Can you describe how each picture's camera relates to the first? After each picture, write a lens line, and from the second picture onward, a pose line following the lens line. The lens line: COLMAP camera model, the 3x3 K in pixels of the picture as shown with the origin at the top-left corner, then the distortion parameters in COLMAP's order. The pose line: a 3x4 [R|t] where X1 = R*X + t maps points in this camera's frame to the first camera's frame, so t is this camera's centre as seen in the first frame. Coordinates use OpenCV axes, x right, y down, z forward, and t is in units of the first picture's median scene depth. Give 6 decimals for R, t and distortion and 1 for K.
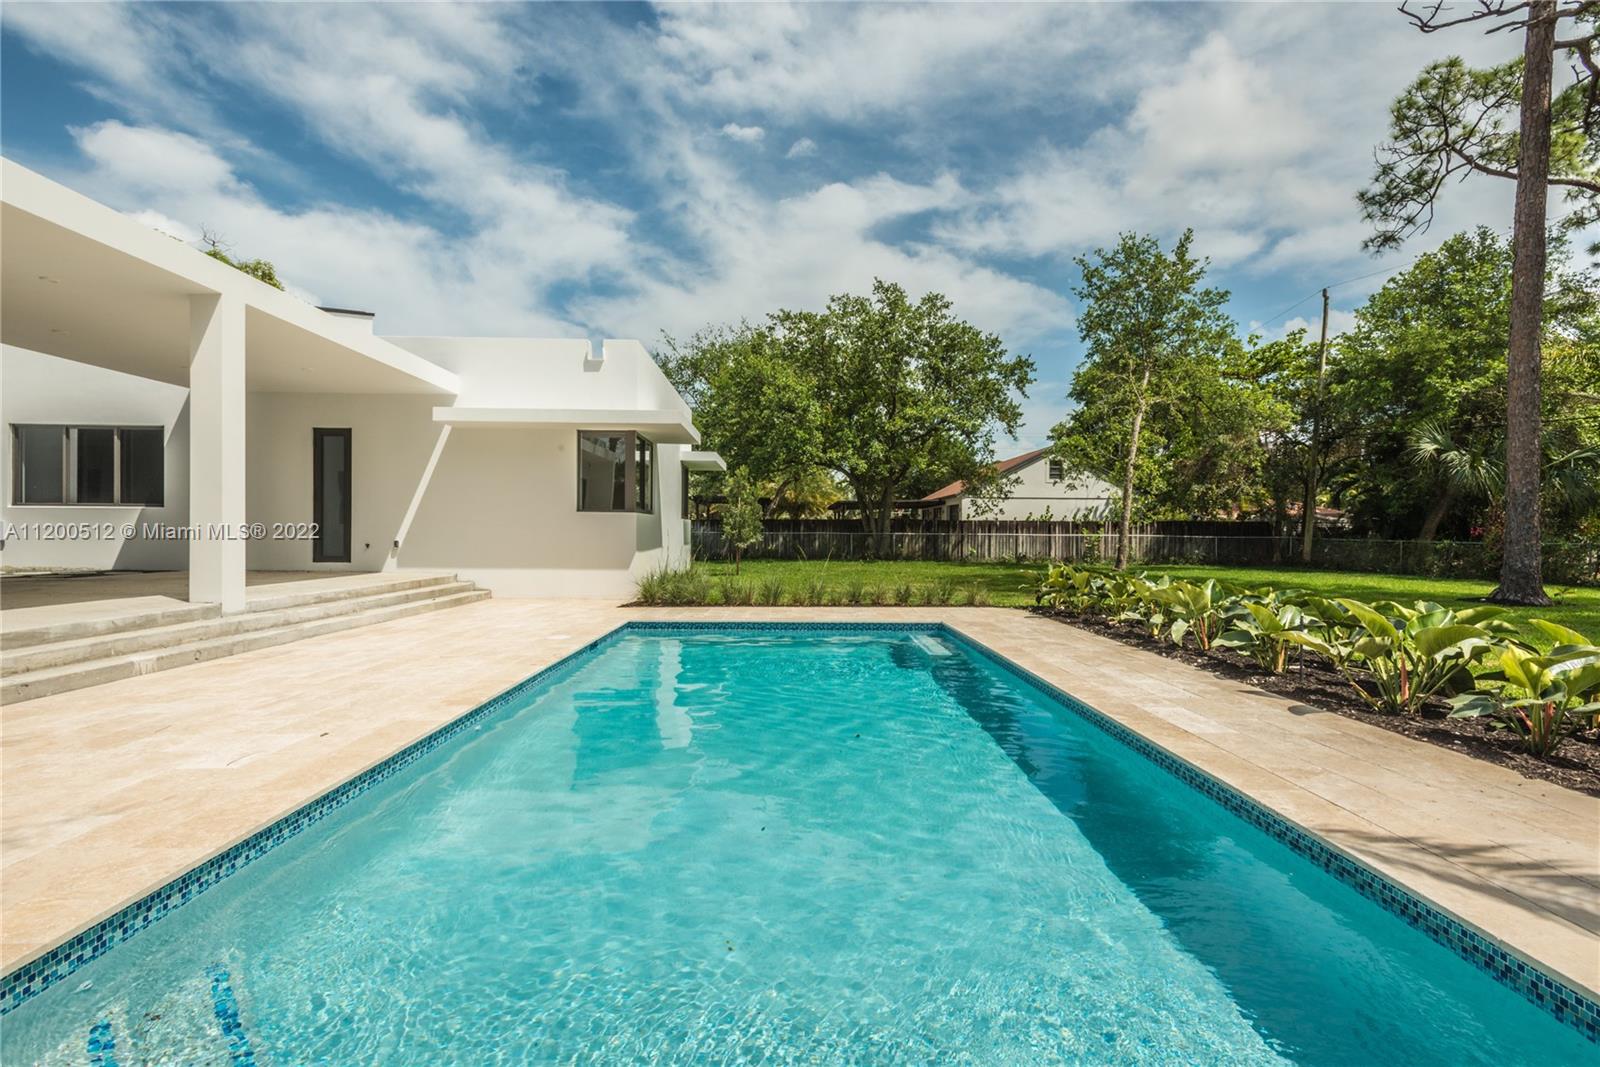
lens RADIAL K [[769.8, 0, 803.9], [0, 769.8, 531.3], [0, 0, 1]] dist [-0.000110, -0.004530]
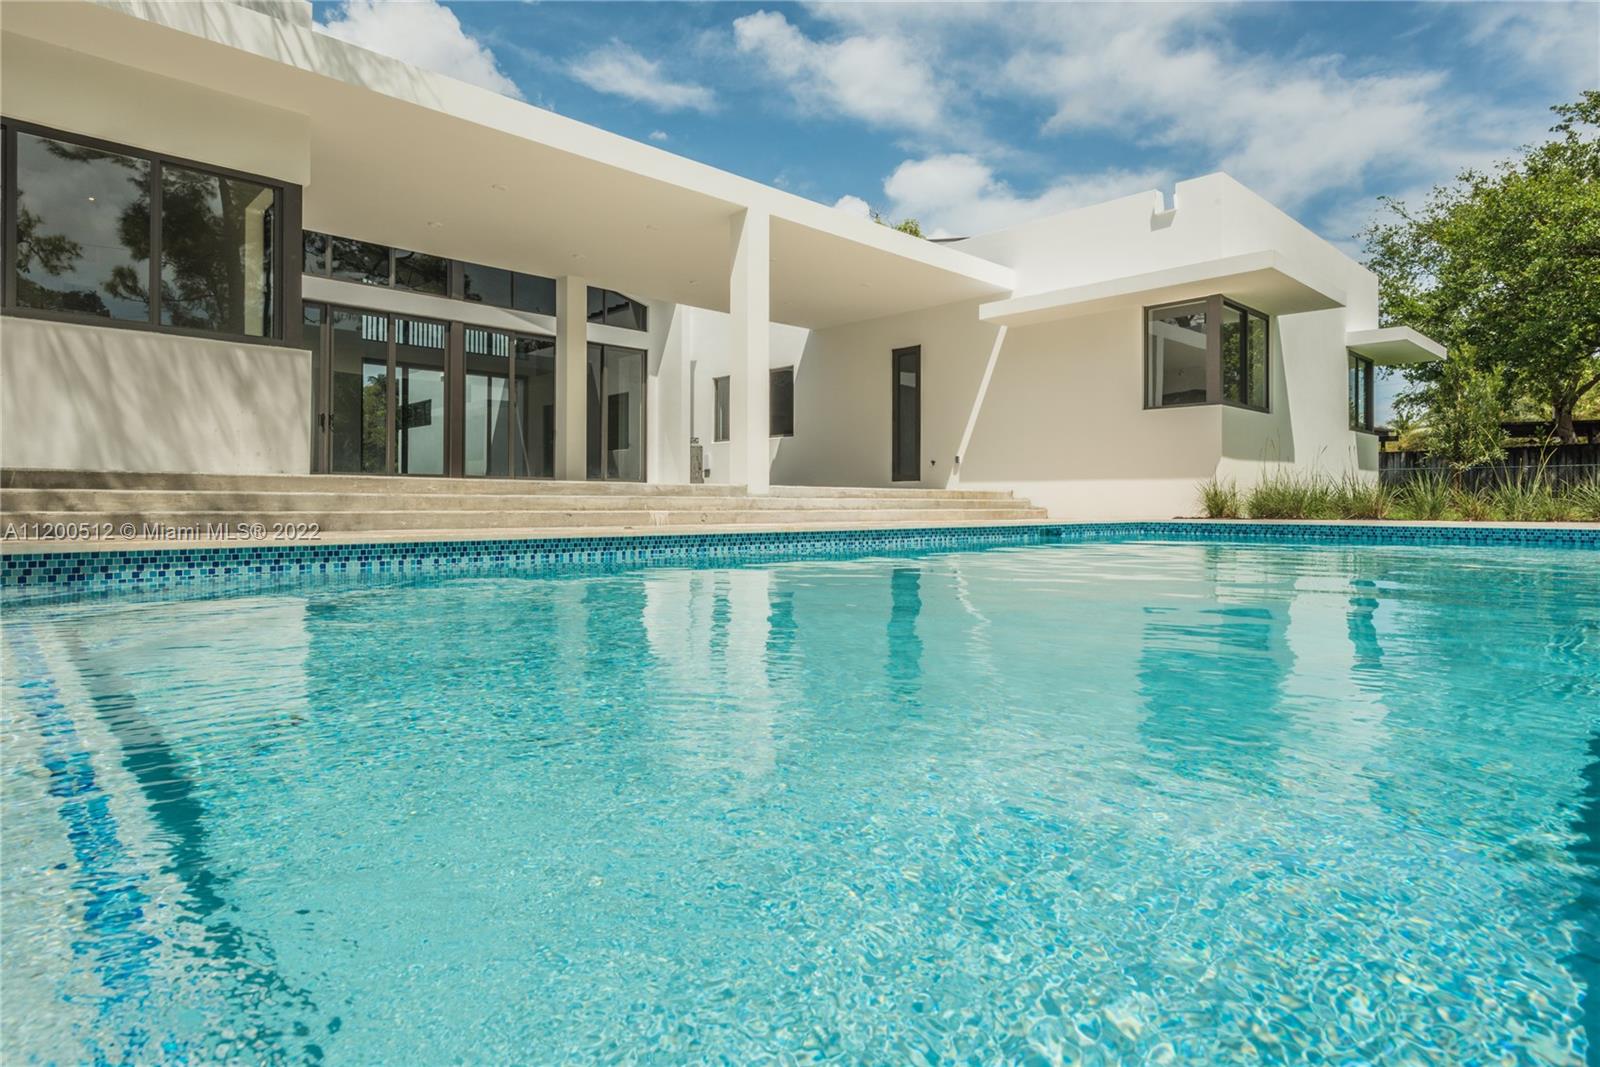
lens RADIAL K [[861.9, 0, 798.0], [0, 861.9, 510.3], [0, 0, 1]] dist [0.001990, -0.003560]
pose [[0.643002, -0.000212, -0.765865, 0.162798], [-0.004964, 0.999978, -0.004444, 0.087481], [0.765849, 0.006659, 0.642986, 0.143498]]
